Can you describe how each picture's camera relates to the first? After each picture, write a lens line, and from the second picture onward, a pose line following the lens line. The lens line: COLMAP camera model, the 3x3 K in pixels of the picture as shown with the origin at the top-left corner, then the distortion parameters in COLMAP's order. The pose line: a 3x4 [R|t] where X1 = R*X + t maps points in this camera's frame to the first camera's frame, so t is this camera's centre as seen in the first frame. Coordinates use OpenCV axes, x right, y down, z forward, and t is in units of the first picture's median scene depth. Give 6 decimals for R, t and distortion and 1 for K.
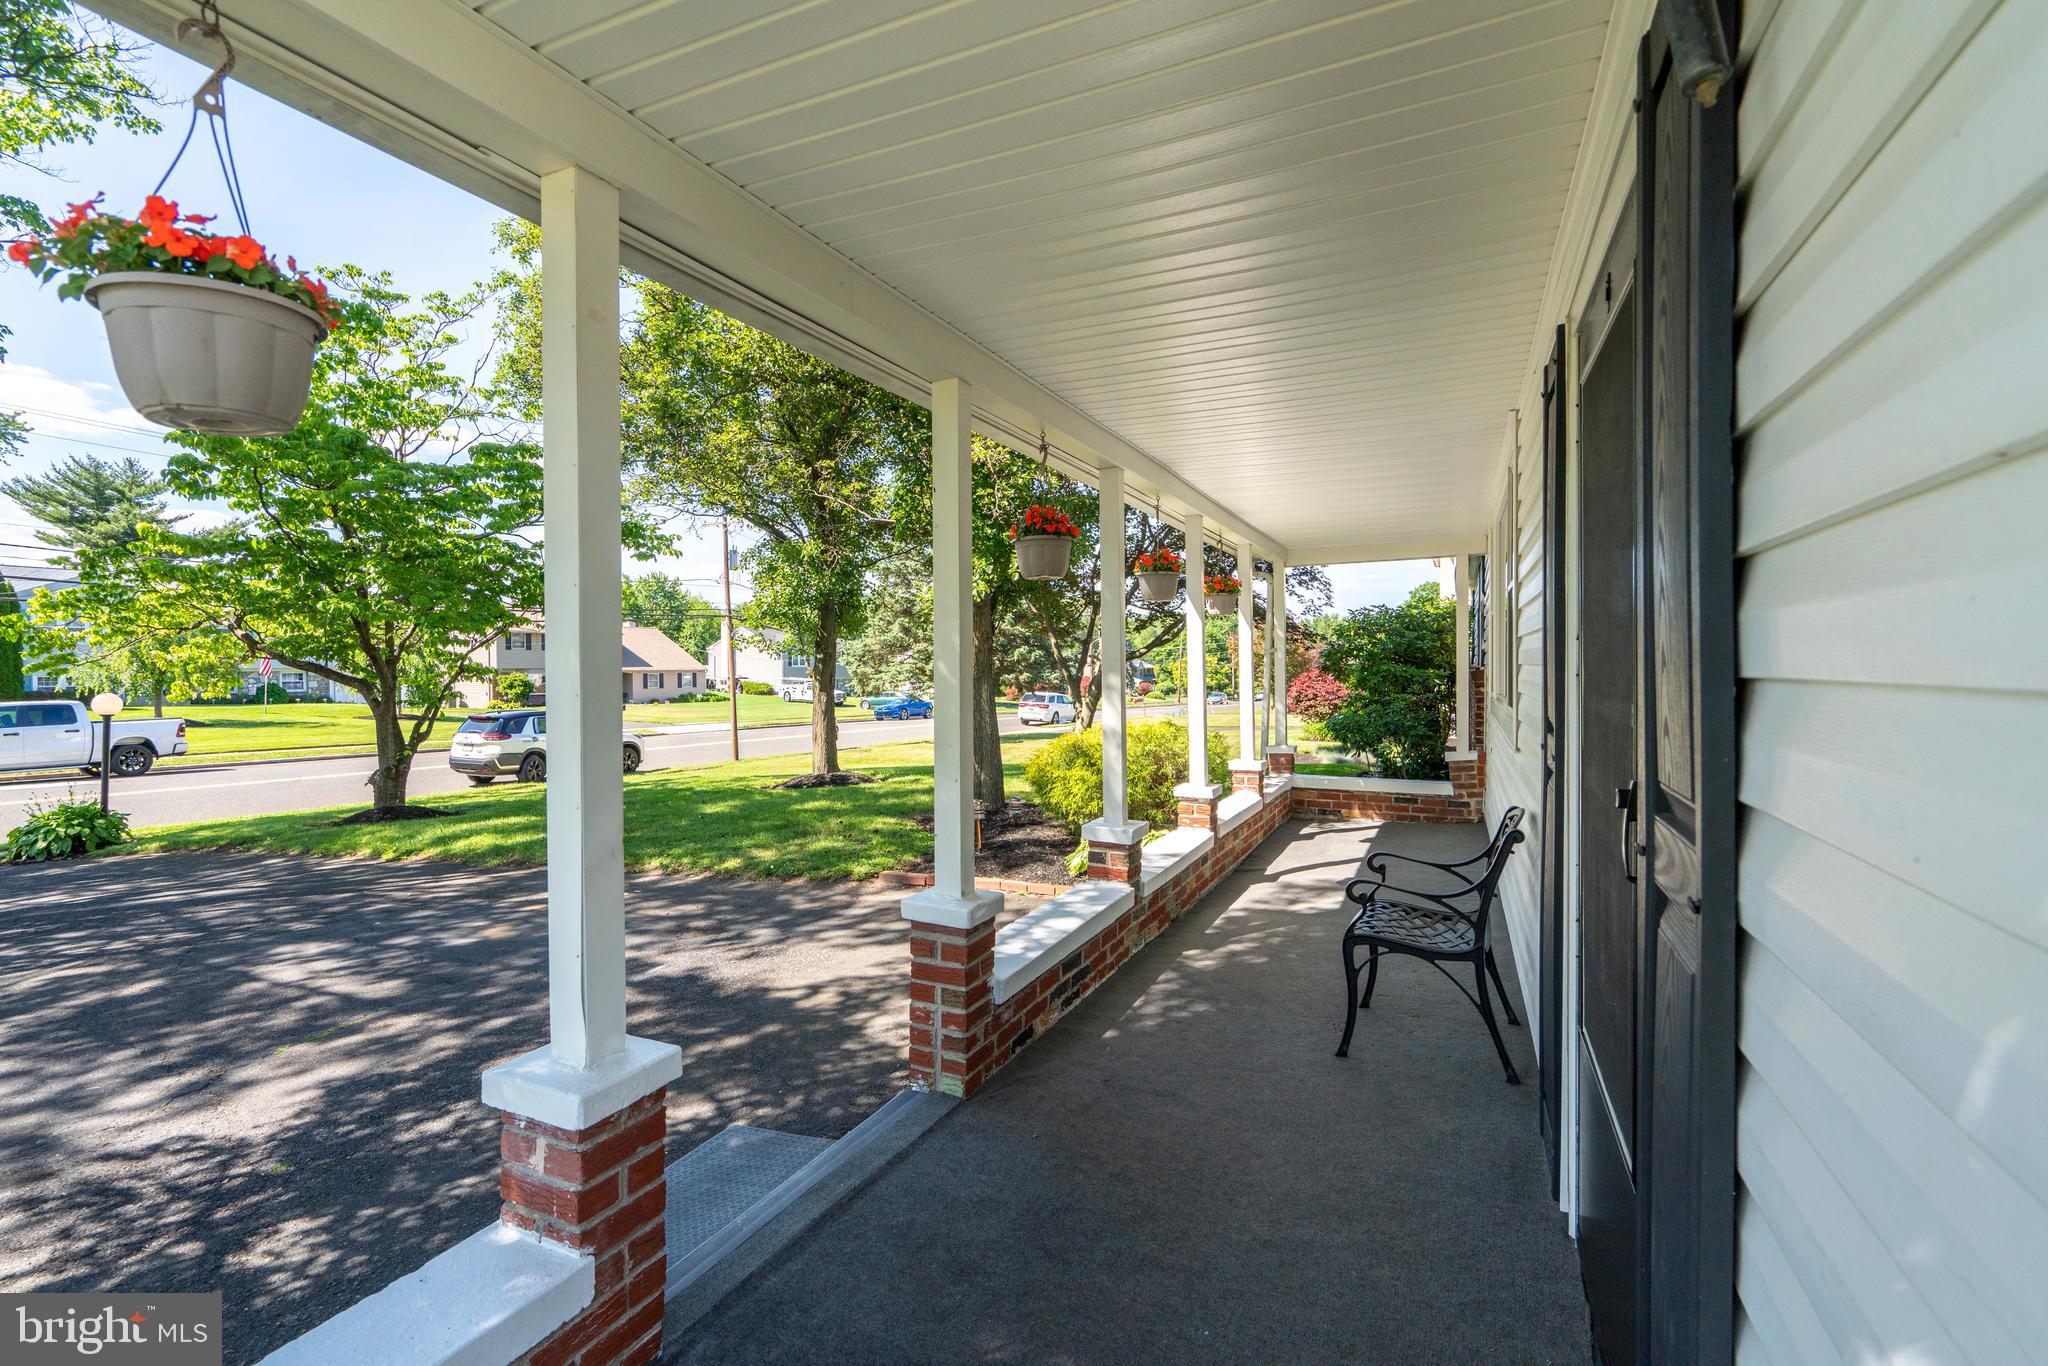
lens RADIAL K [[947.1, 0, 1004.8], [0, 947.1, 675.4], [0, 0, 1]] dist [0.003490, 0.000775]
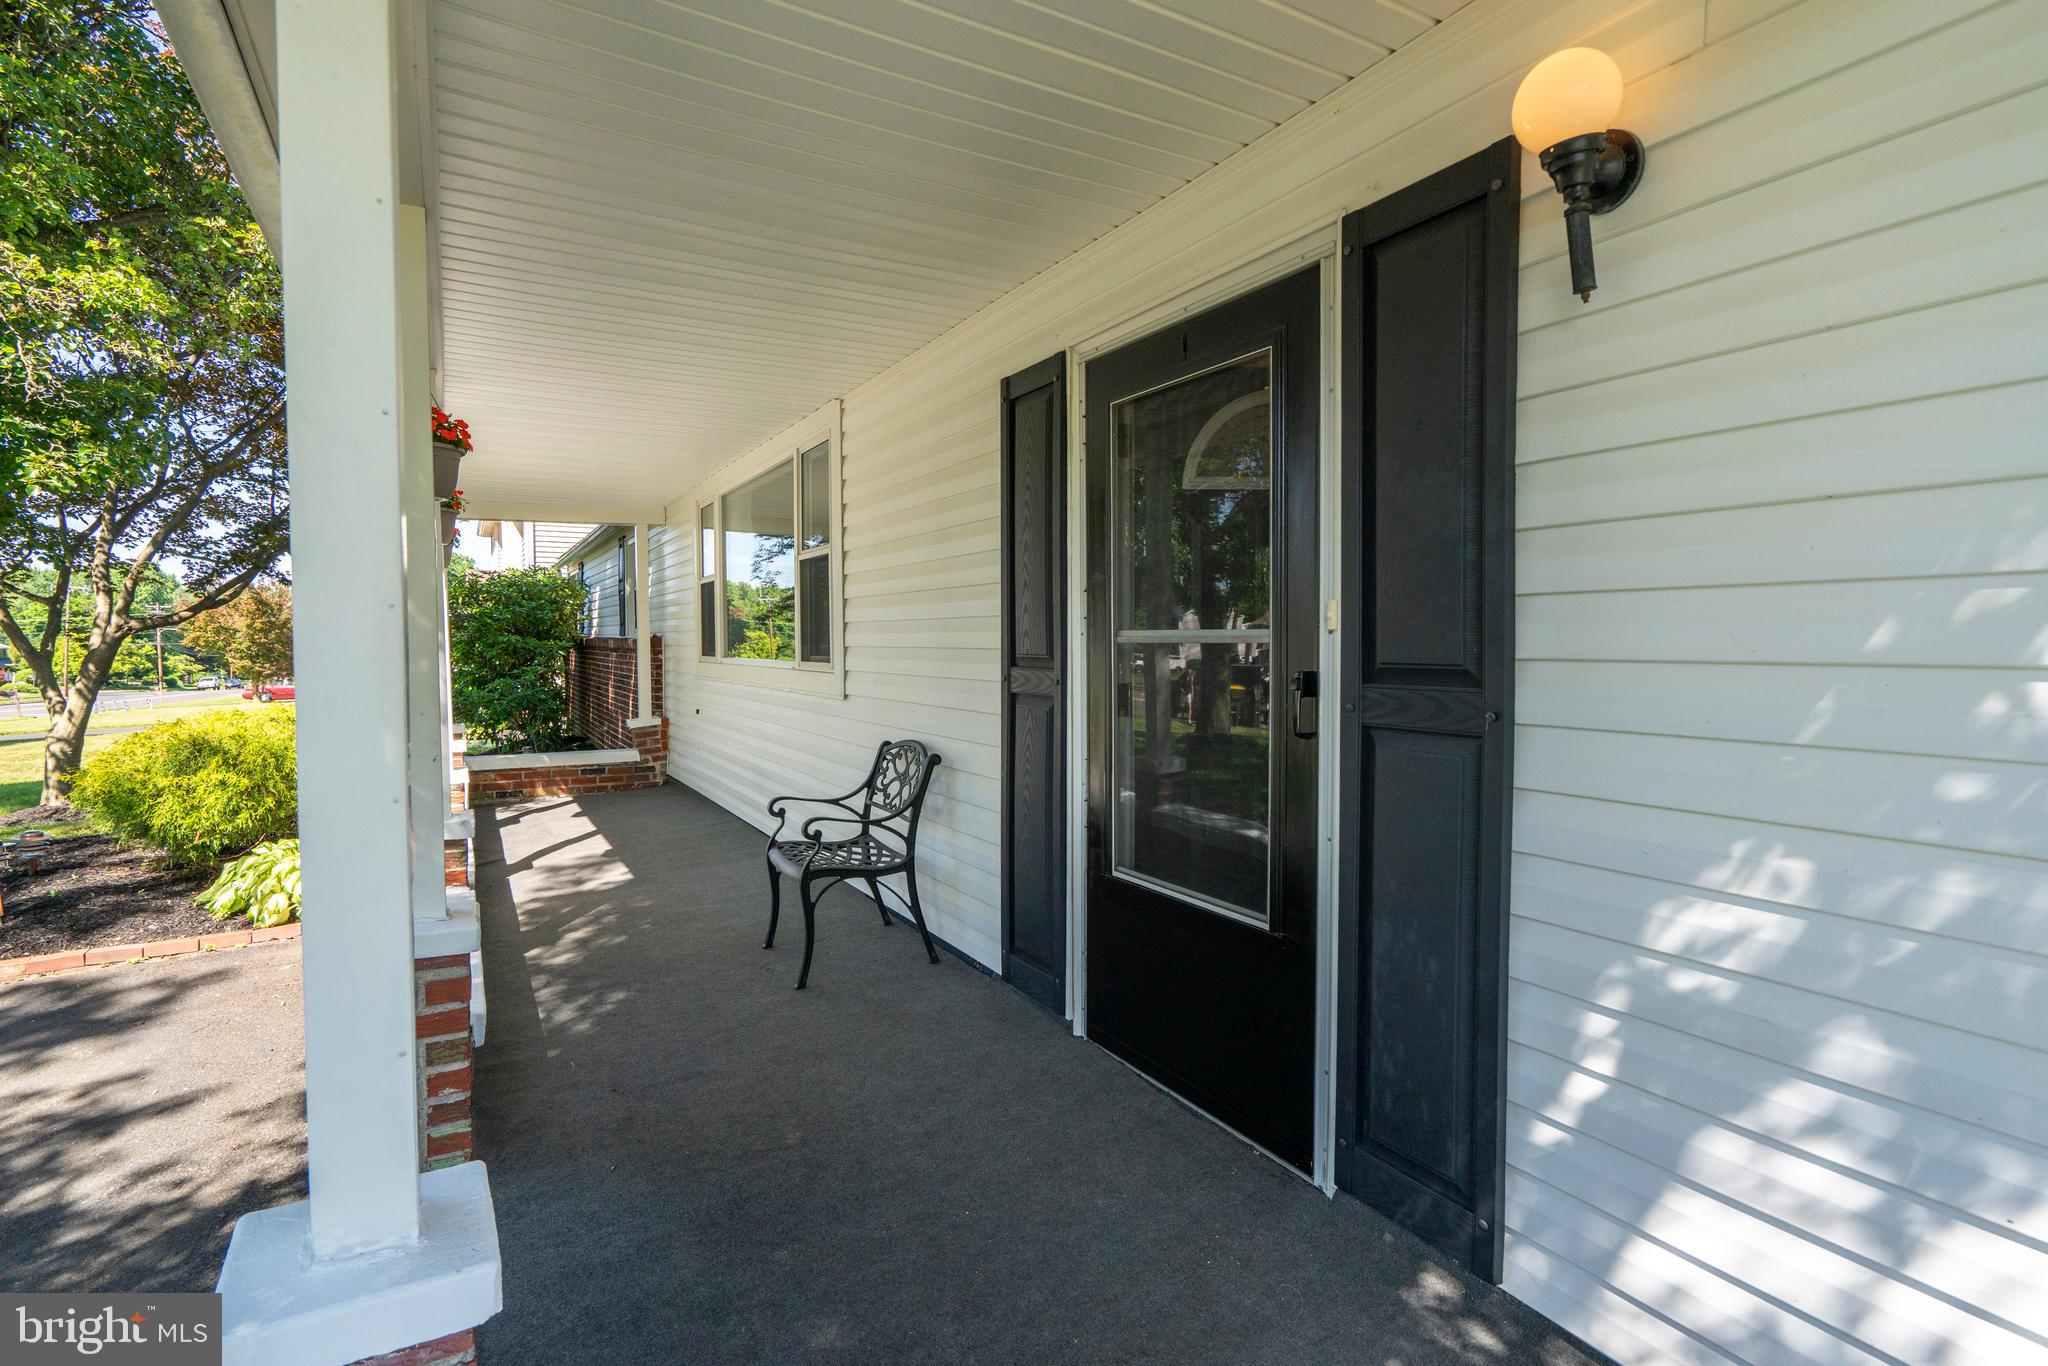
lens RADIAL K [[980.9, 0, 999.2], [0, 980.9, 673.9], [0, 0, 1]] dist [0.003503, 0.000957]
pose [[0.578960, -0.024565, 0.814985, -0.313351], [0.009011, 0.999678, 0.023730, 0.023170], [-0.815306, -0.006395, 0.578995, 0.152306]]
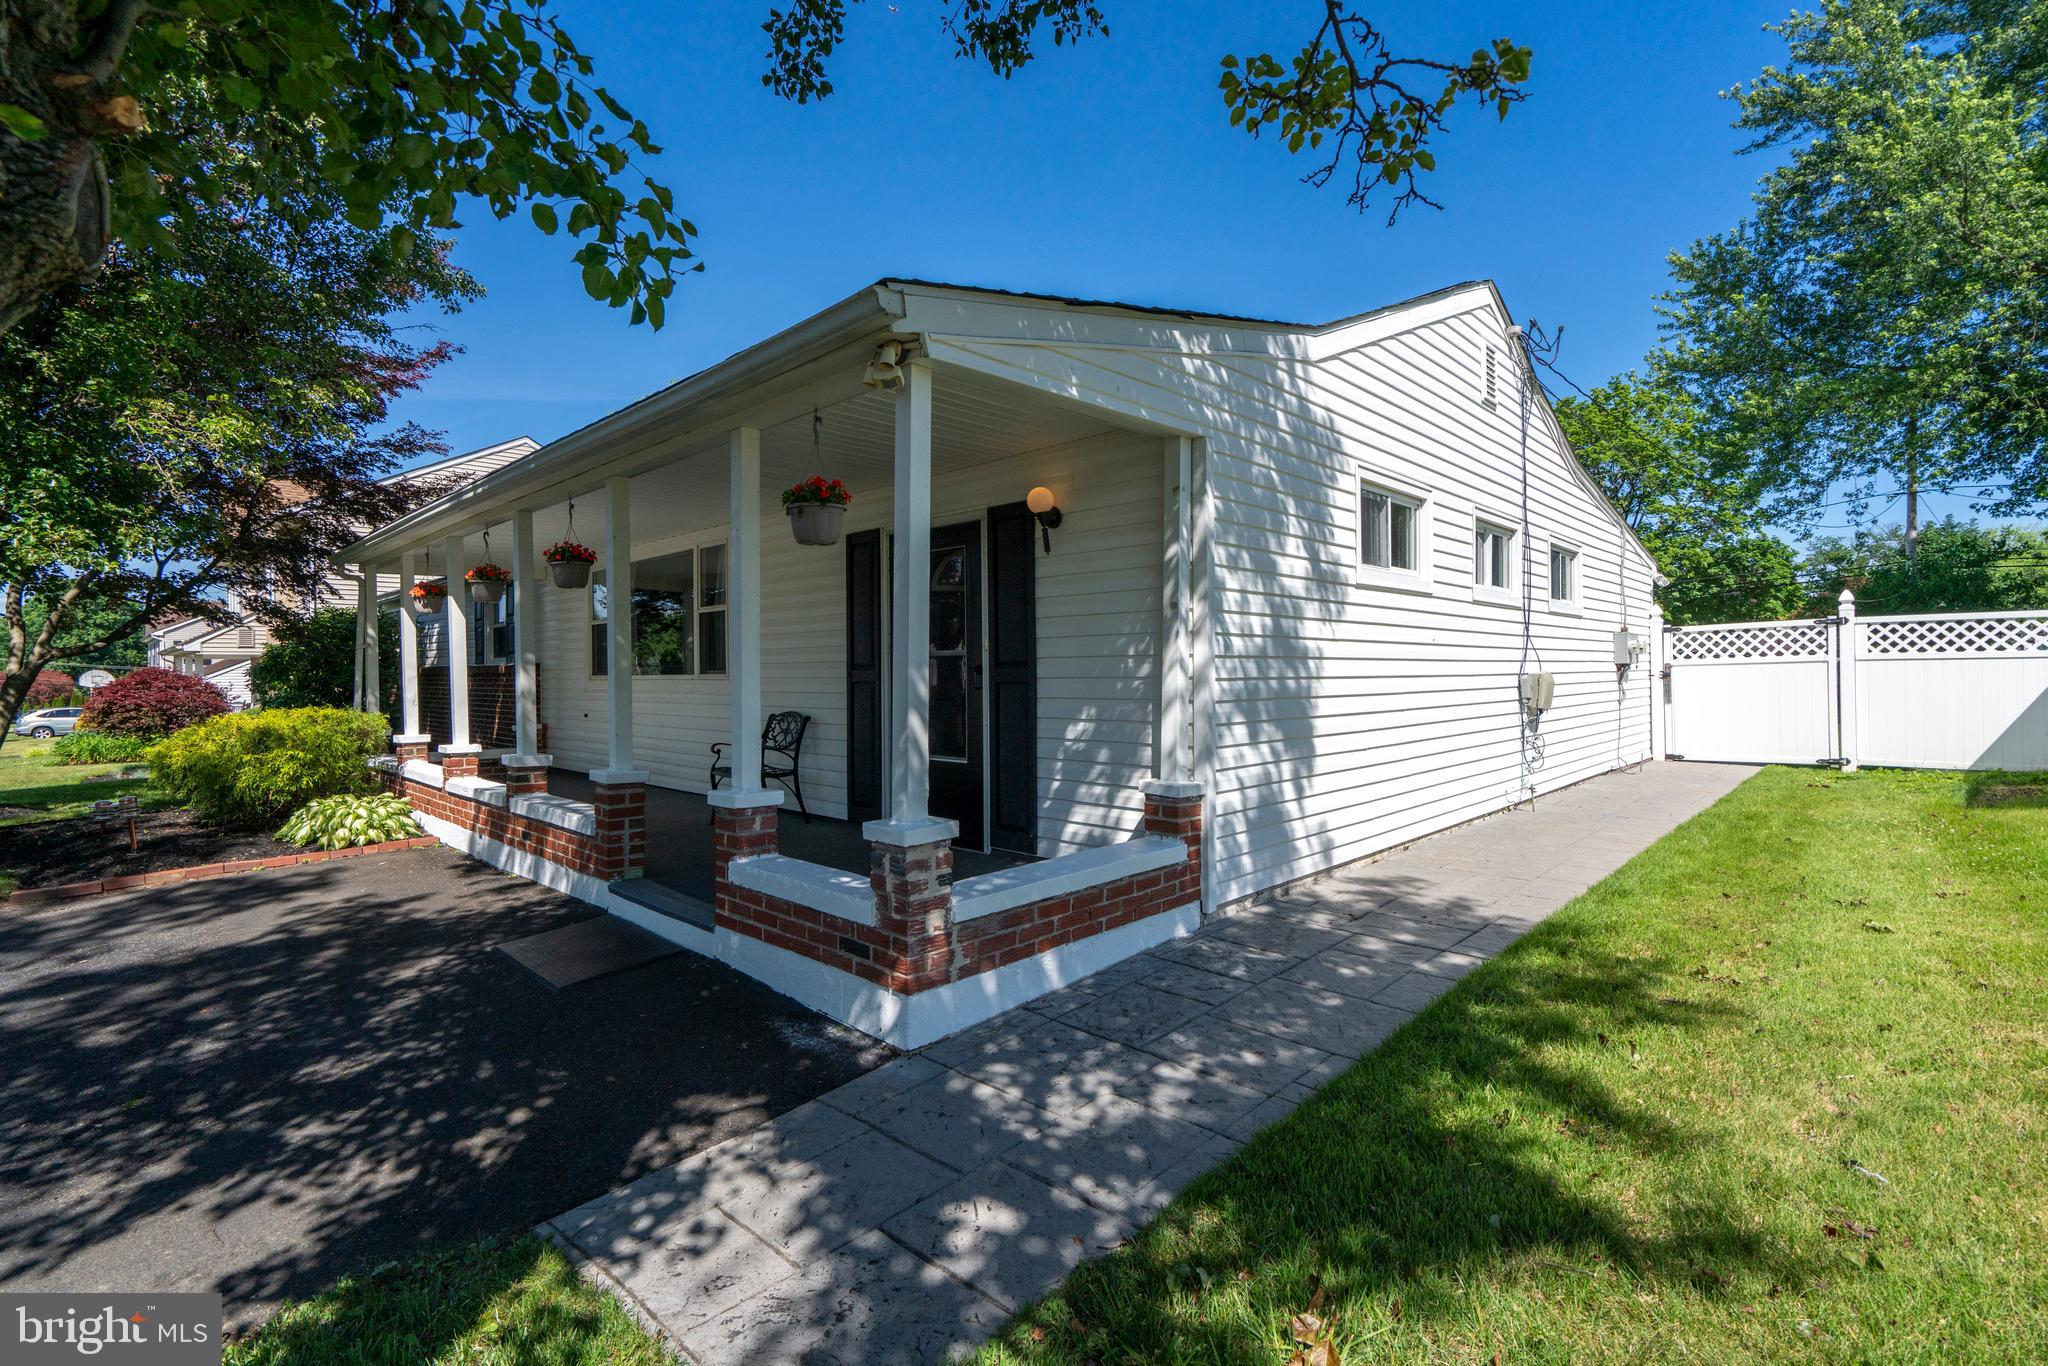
lens RADIAL K [[911.7, 0, 1024.0], [0, 911.7, 683.0], [0, 0, 1]] dist [-0.000529, -0.000114]
pose [[0.313550, -0.009292, 0.949526, -1.085291], [0.016892, 0.999848, 0.004206, 0.059404], [-0.949421, 0.014721, 0.313660, -0.179315]]
